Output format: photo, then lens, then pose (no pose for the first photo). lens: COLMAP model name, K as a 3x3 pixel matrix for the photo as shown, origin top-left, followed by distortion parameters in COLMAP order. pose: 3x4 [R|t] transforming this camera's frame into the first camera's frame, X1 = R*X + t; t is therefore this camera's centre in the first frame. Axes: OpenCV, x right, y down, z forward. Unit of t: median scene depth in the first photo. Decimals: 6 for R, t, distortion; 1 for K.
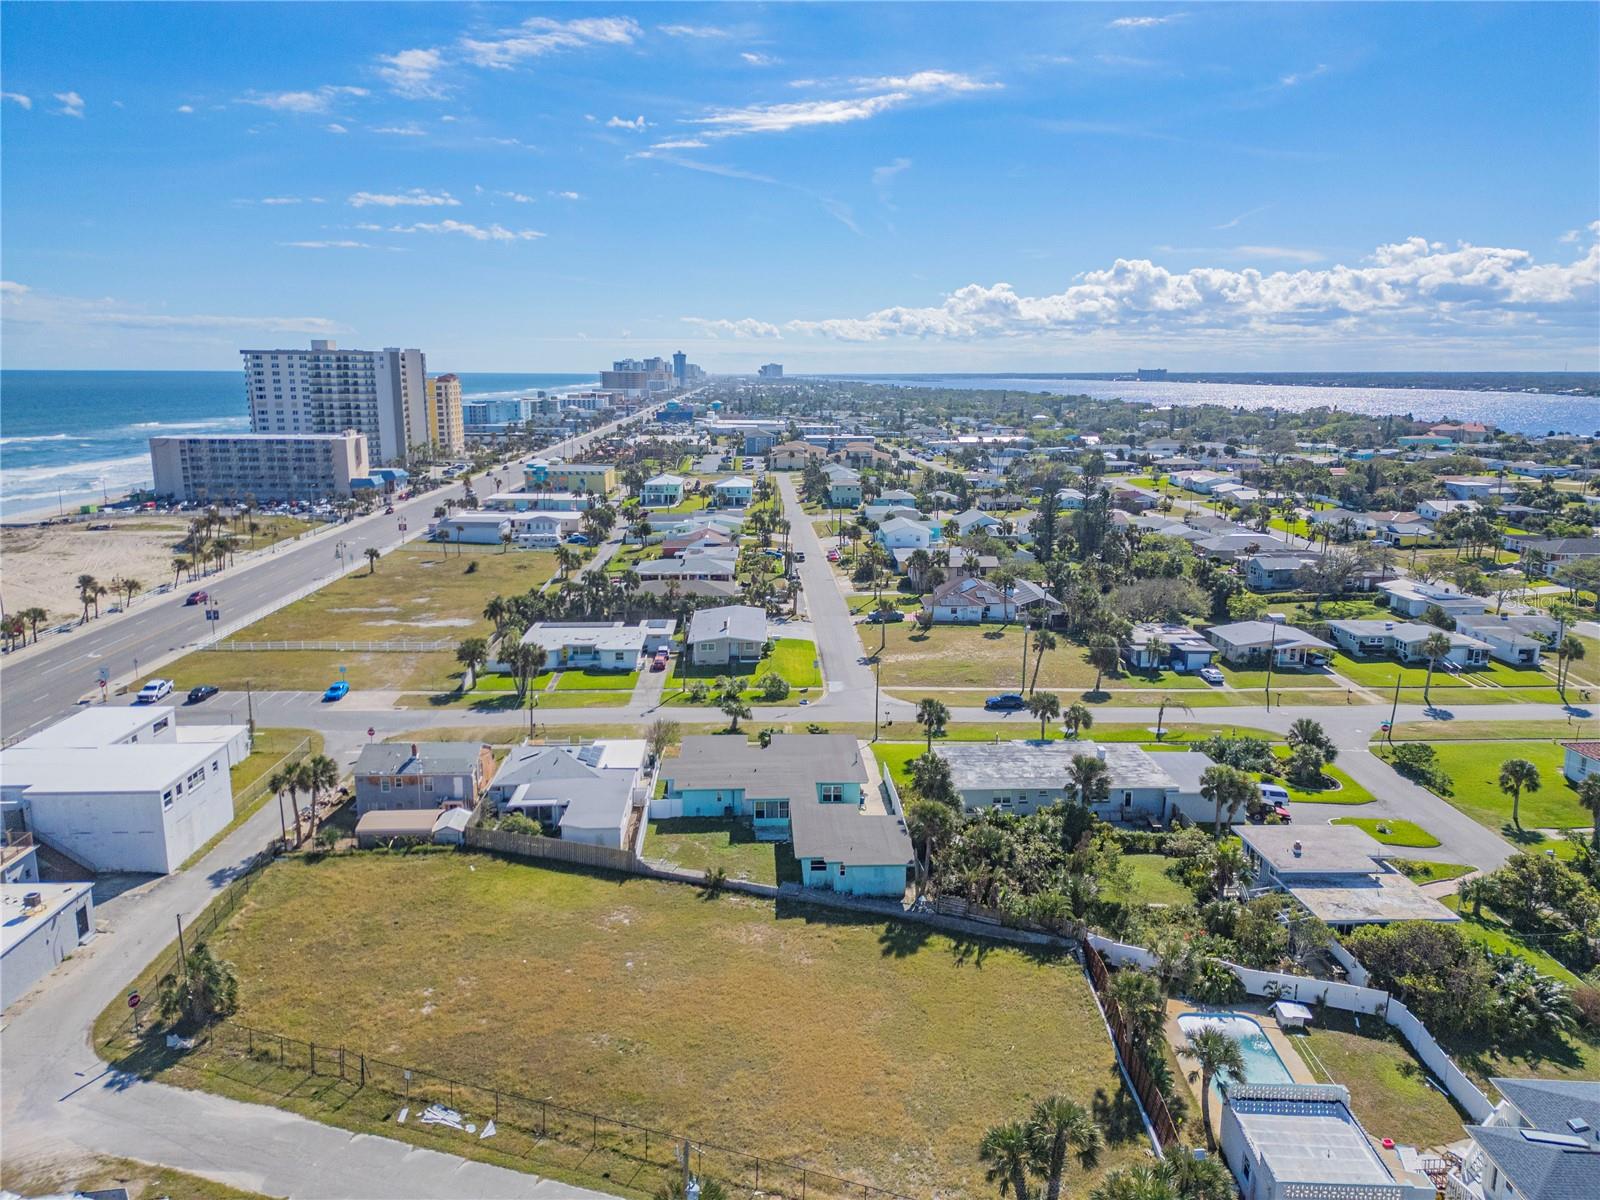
lens RADIAL K [[1098.6, 0, 790.4], [0, 1098.6, 602.6], [0, 0, 1]] dist [0.001729, -0.003137]
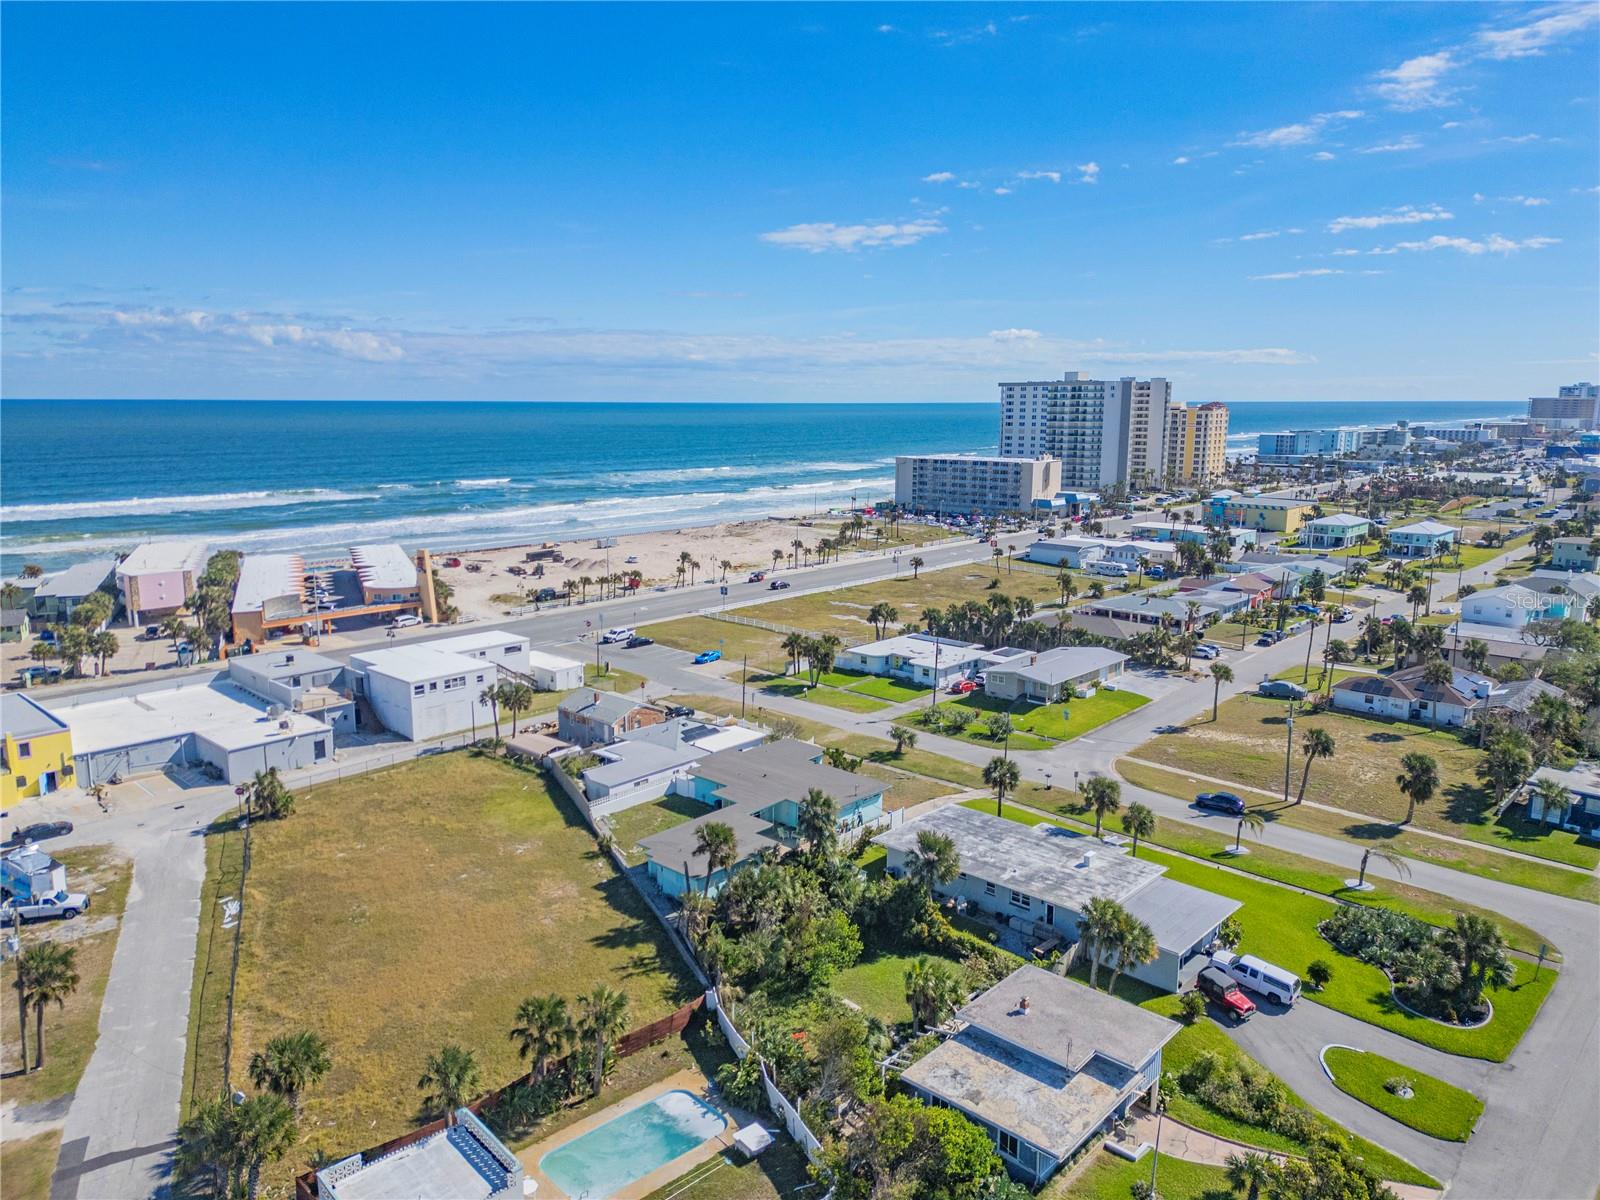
lens RADIAL K [[1098.6, 0, 790.4], [0, 1098.6, 602.6], [0, 0, 1]] dist [0.001729, -0.003137]
pose [[0.692971, 0.121844, -0.710595, 0.181867], [-0.140741, 0.989516, 0.032419, -0.012135], [0.707095, 0.077545, 0.702854, 0.070603]]
